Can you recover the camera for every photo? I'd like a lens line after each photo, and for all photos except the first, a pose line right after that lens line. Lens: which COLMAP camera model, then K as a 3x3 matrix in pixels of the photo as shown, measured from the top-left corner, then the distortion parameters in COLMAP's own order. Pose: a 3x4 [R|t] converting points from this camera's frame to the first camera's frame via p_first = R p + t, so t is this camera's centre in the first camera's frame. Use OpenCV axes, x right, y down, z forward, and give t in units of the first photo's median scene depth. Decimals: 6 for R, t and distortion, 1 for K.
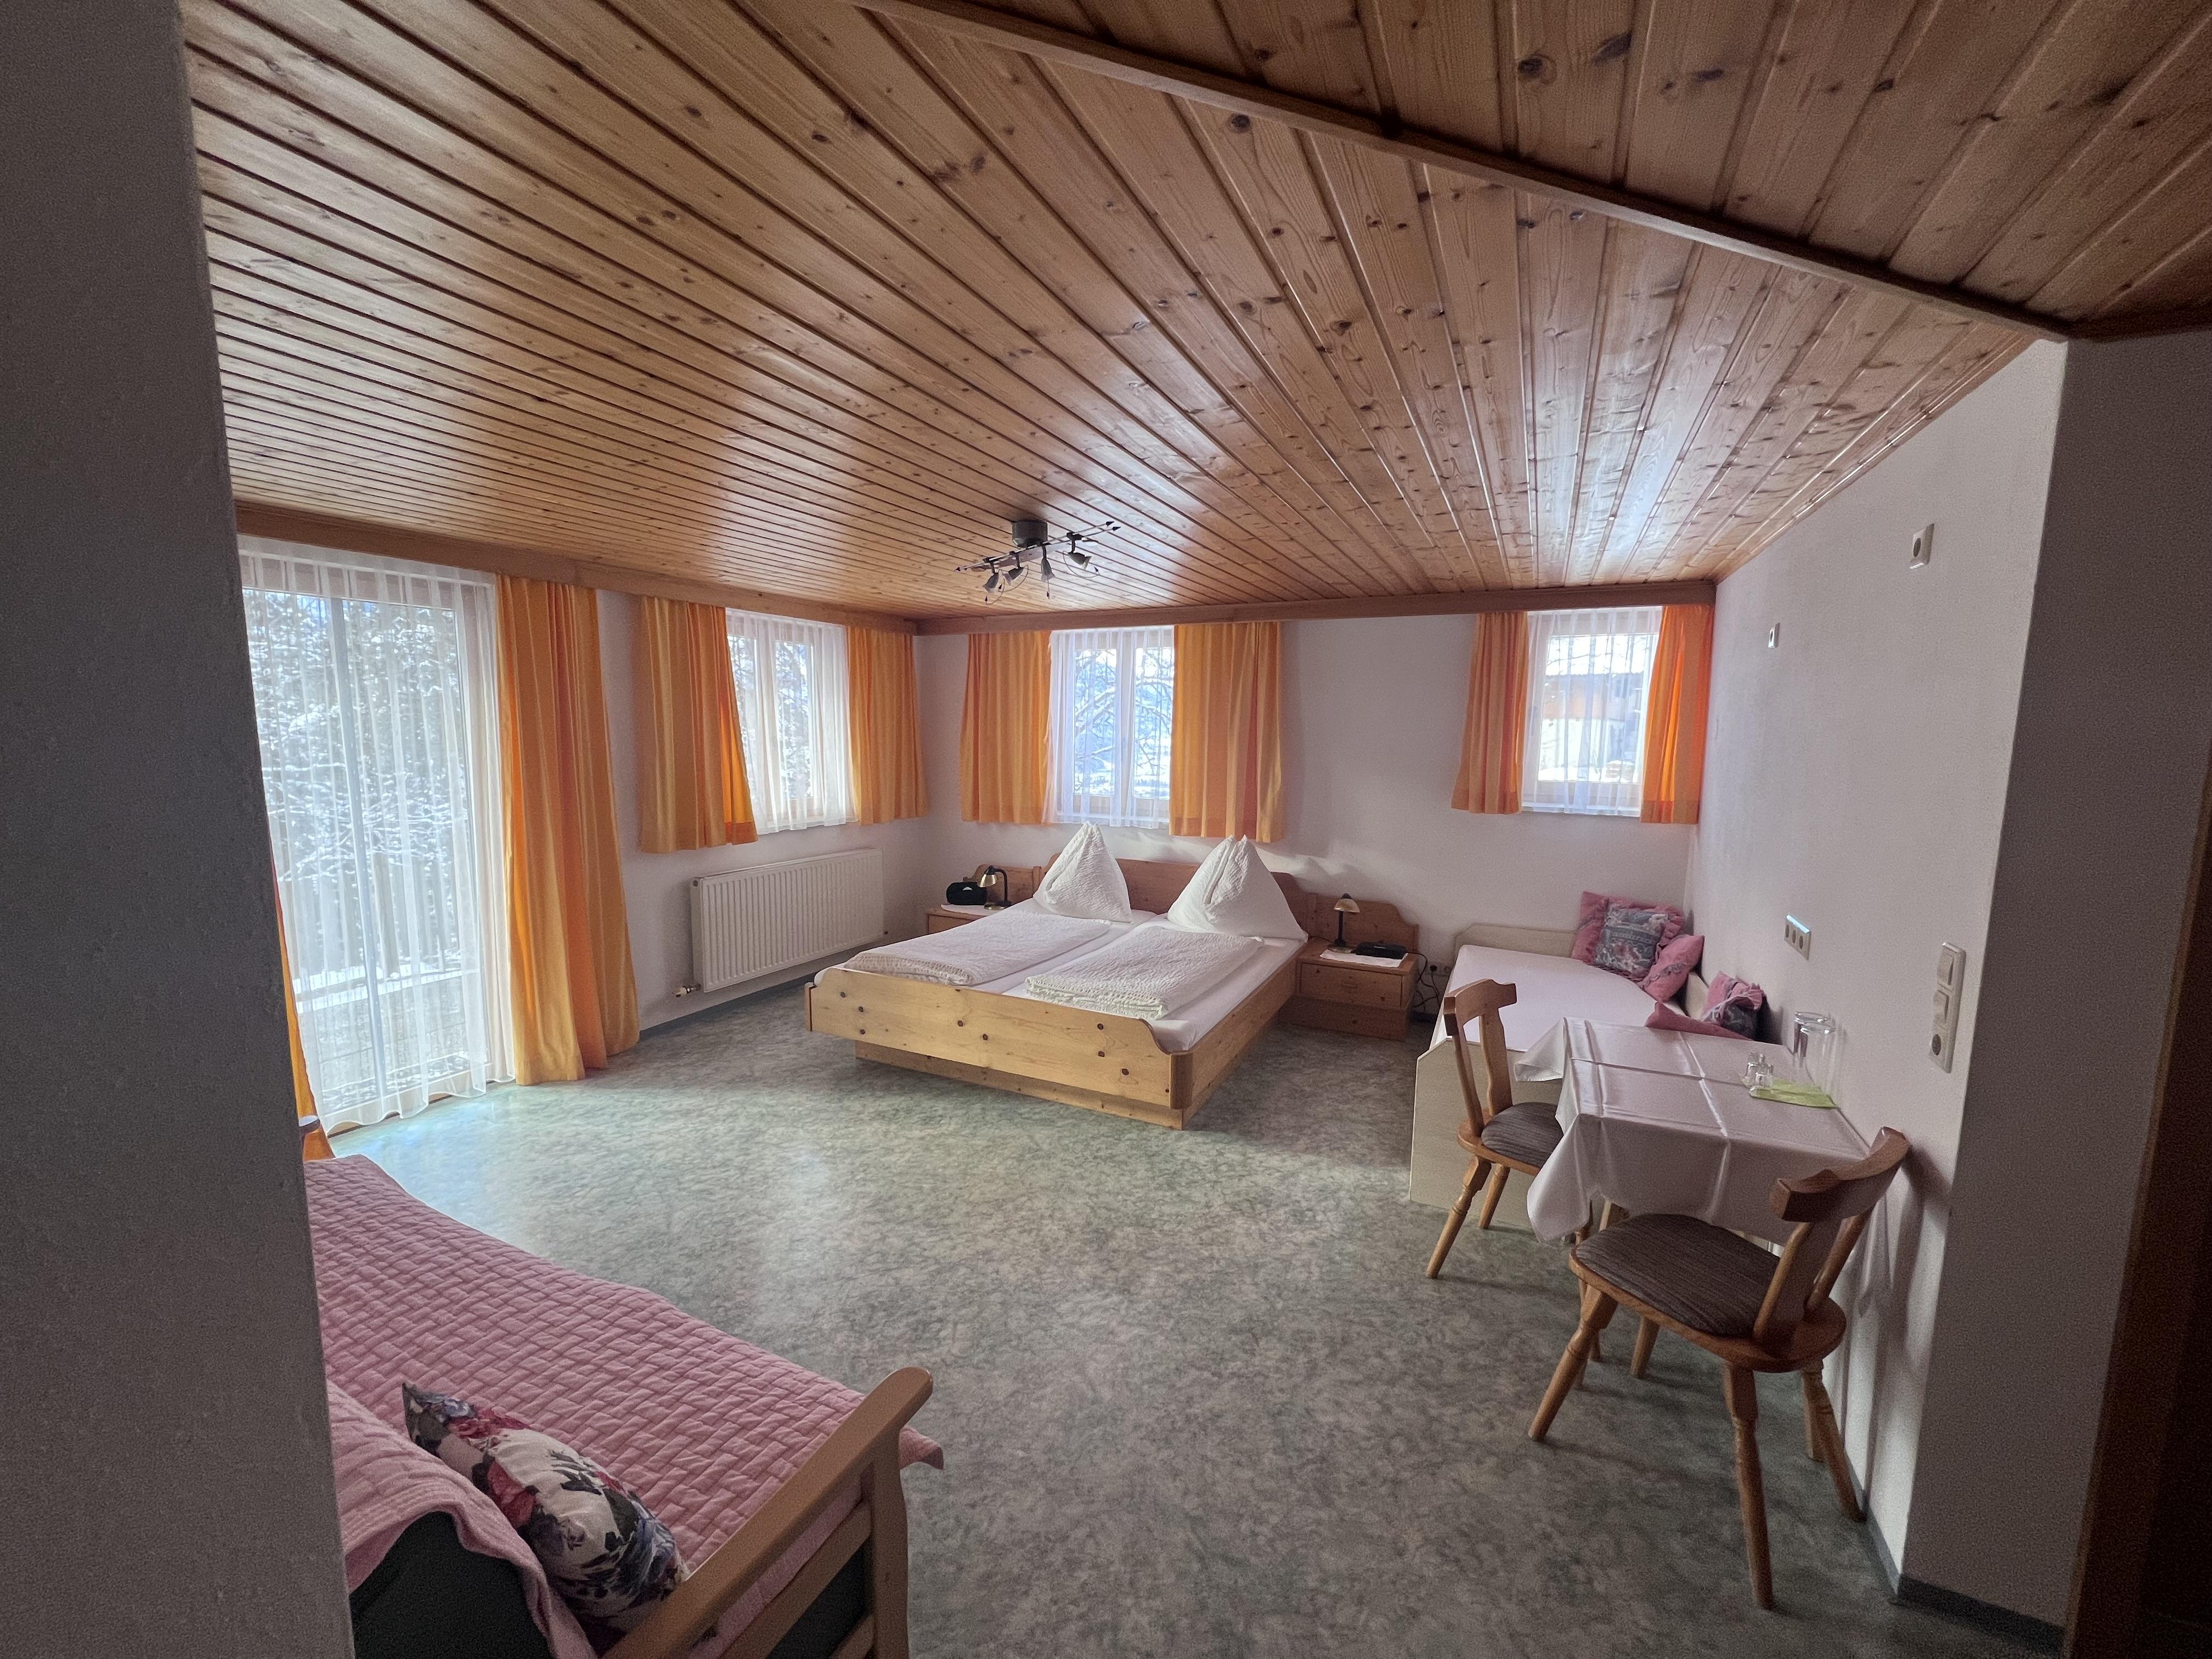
lens RADIAL K [[878.2, 0, 1103.3], [0, 878.2, 829.1], [0, 0, 1]] dist [0.001036, -0.000979]
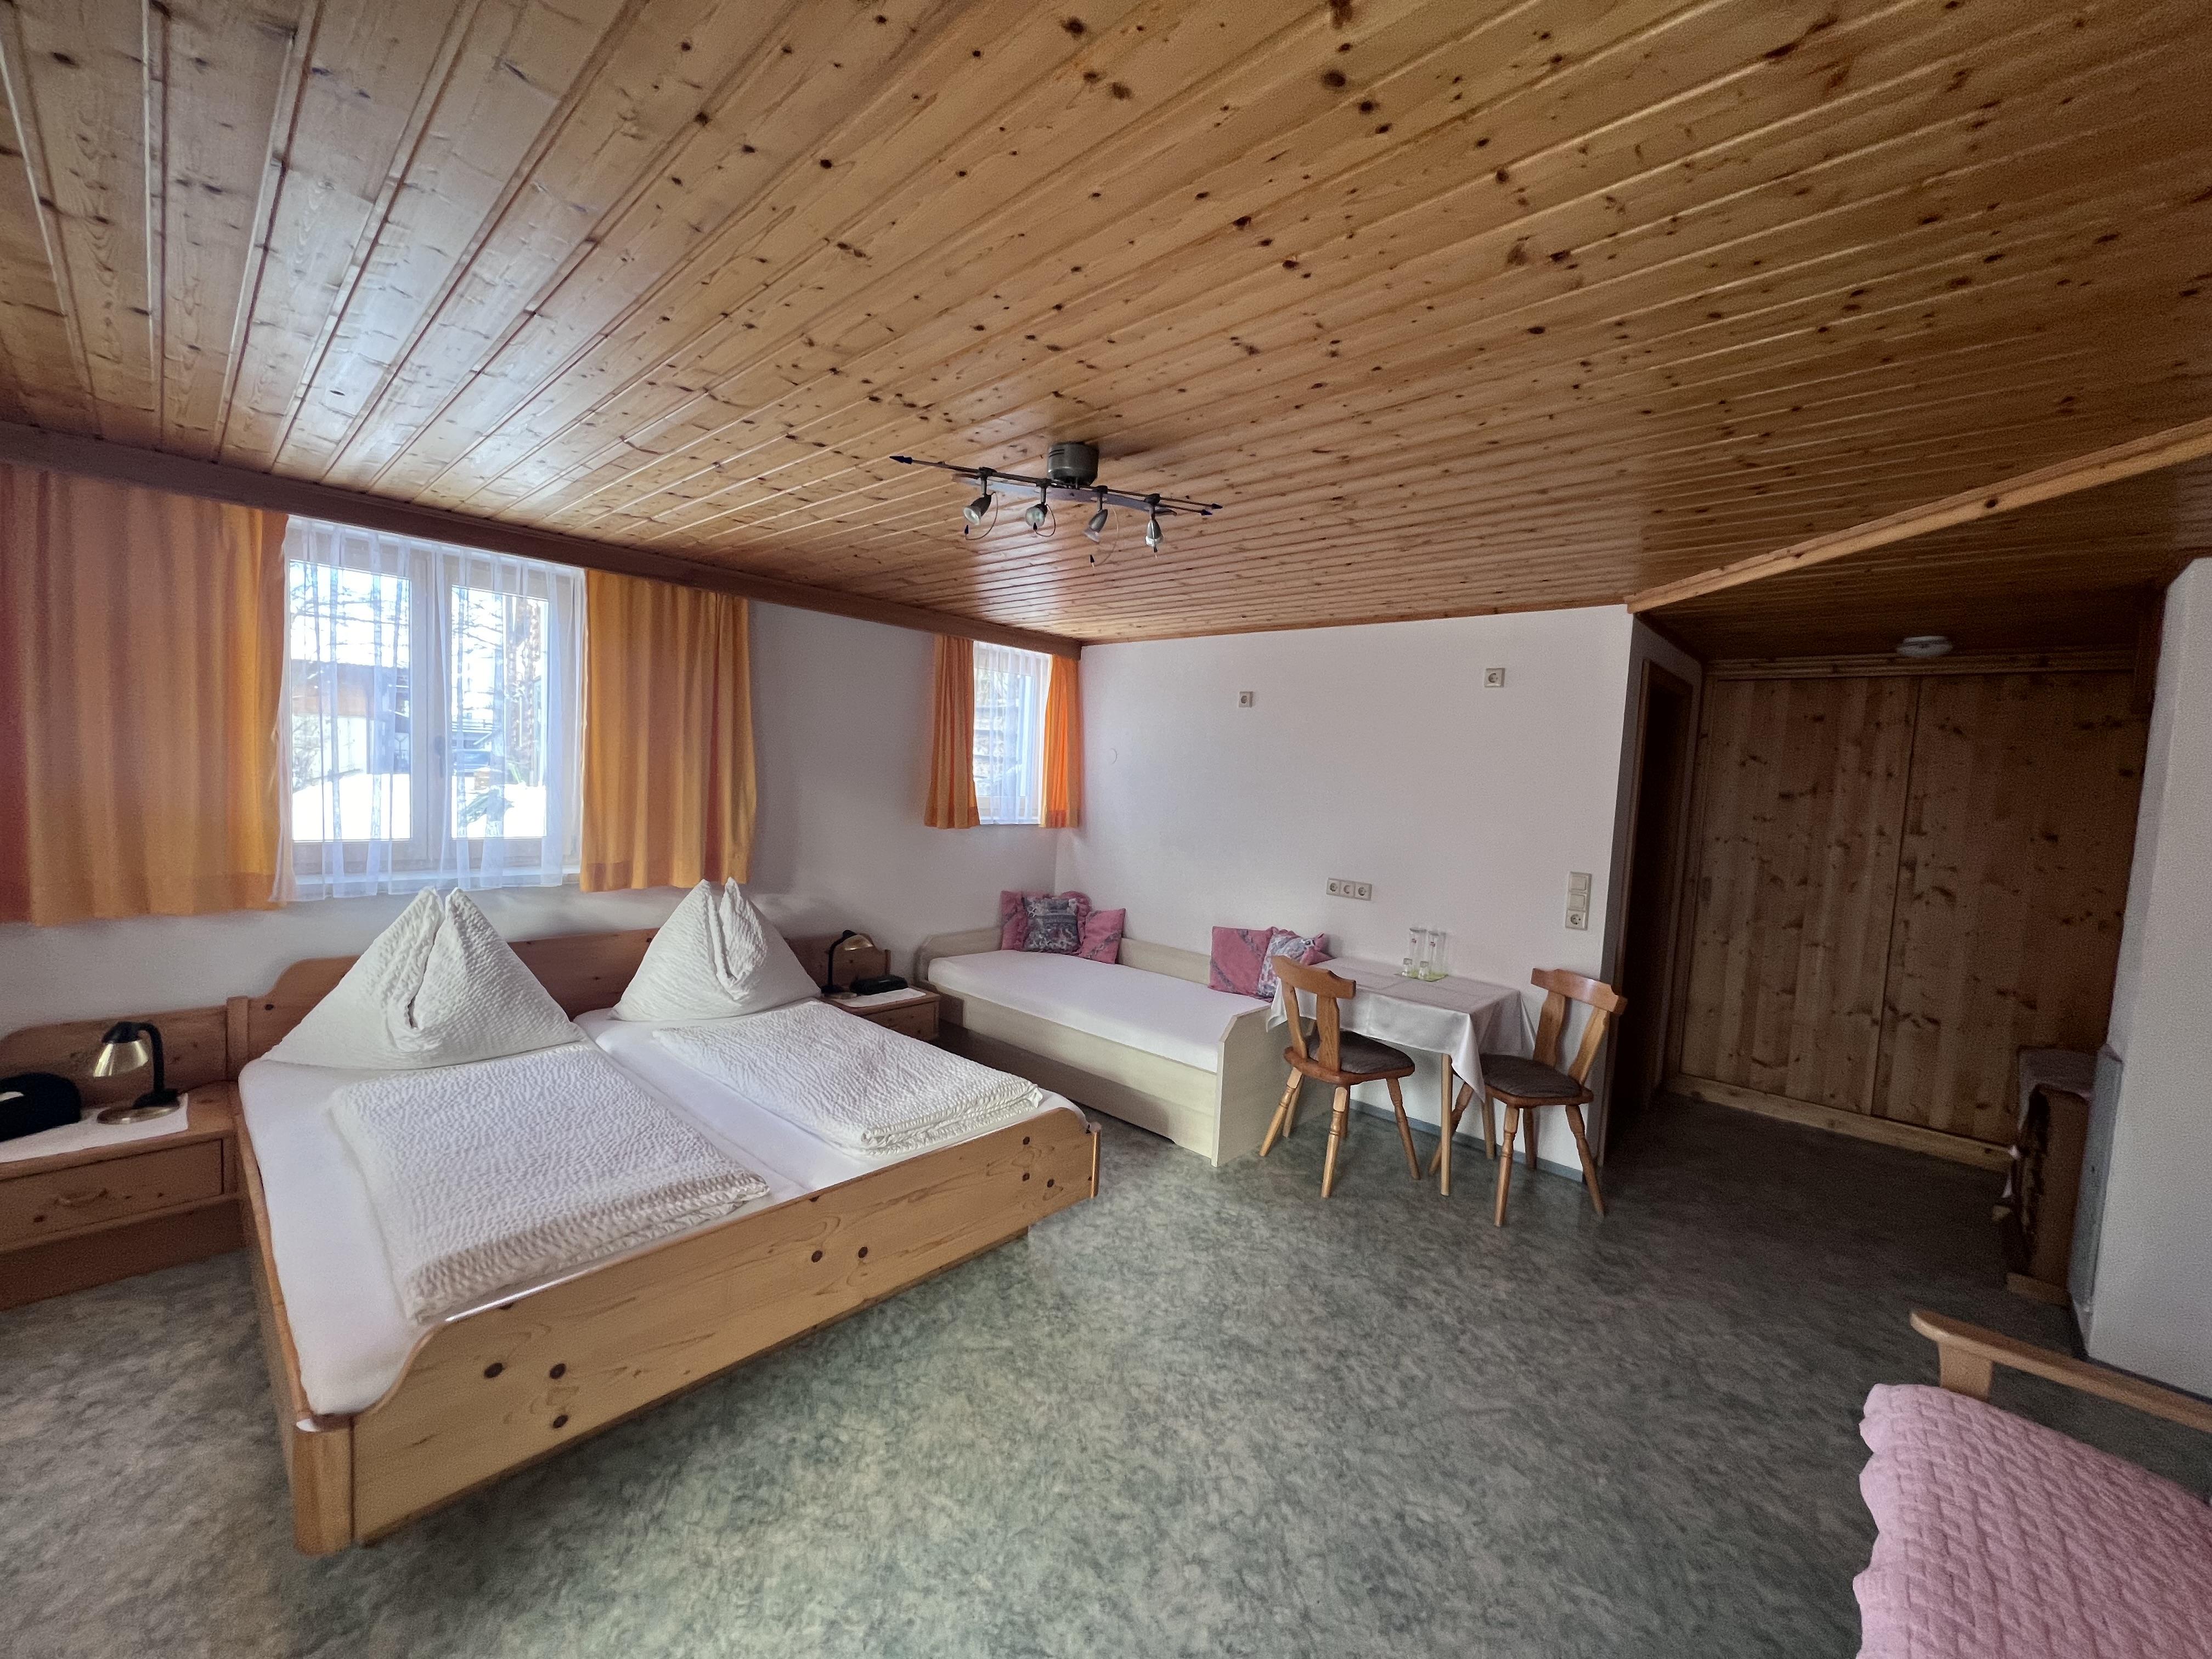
lens RADIAL K [[878.2, 0, 1103.4], [0, 878.2, 837.6], [0, 0, 1]] dist [0.001036, -0.000979]
pose [[0.290503, -0.068810, 0.954397, -0.528398], [0.065688, 0.996492, 0.051850, -0.052352], [-0.954617, 0.047630, 0.294004, 0.546992]]
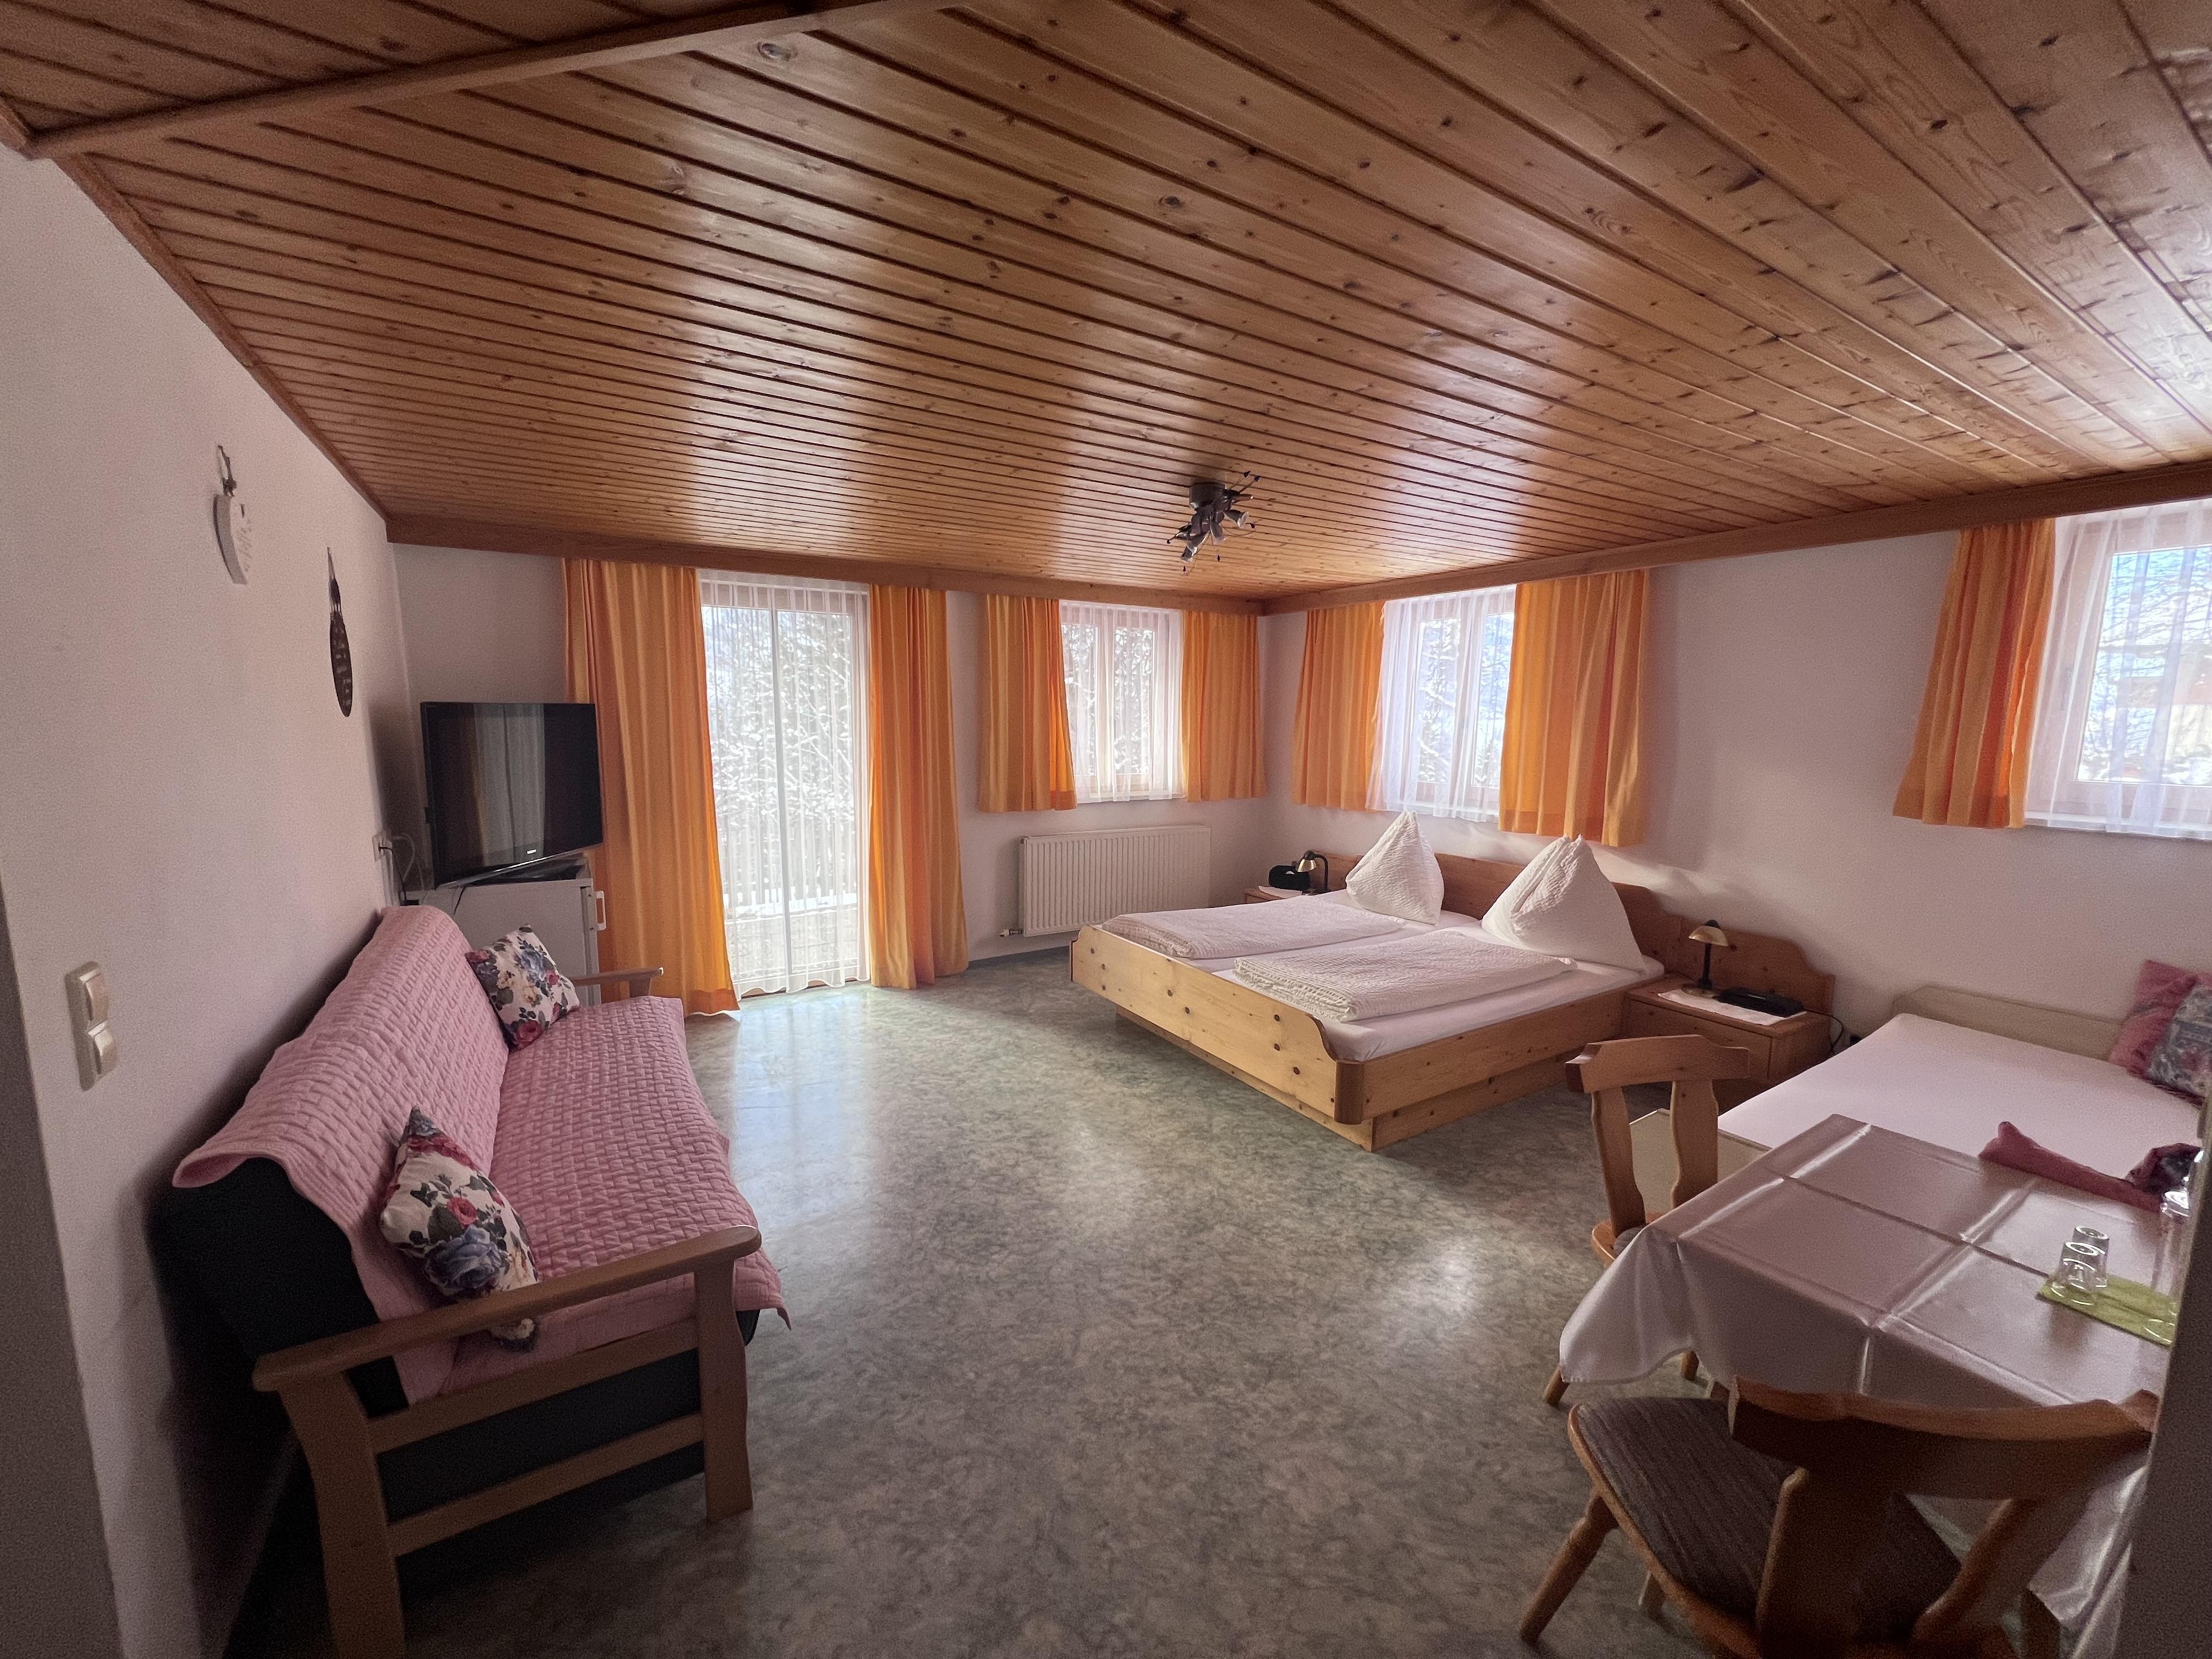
lens RADIAL K [[878.2, 0, 1106.4], [0, 878.2, 827.0], [0, 0, 1]] dist [0.001036, -0.000979]
pose [[0.848942, 0.066604, -0.524273, 0.248226], [-0.062997, 0.997707, 0.024739, 0.008079], [0.524719, 0.012025, 0.851191, 0.081286]]
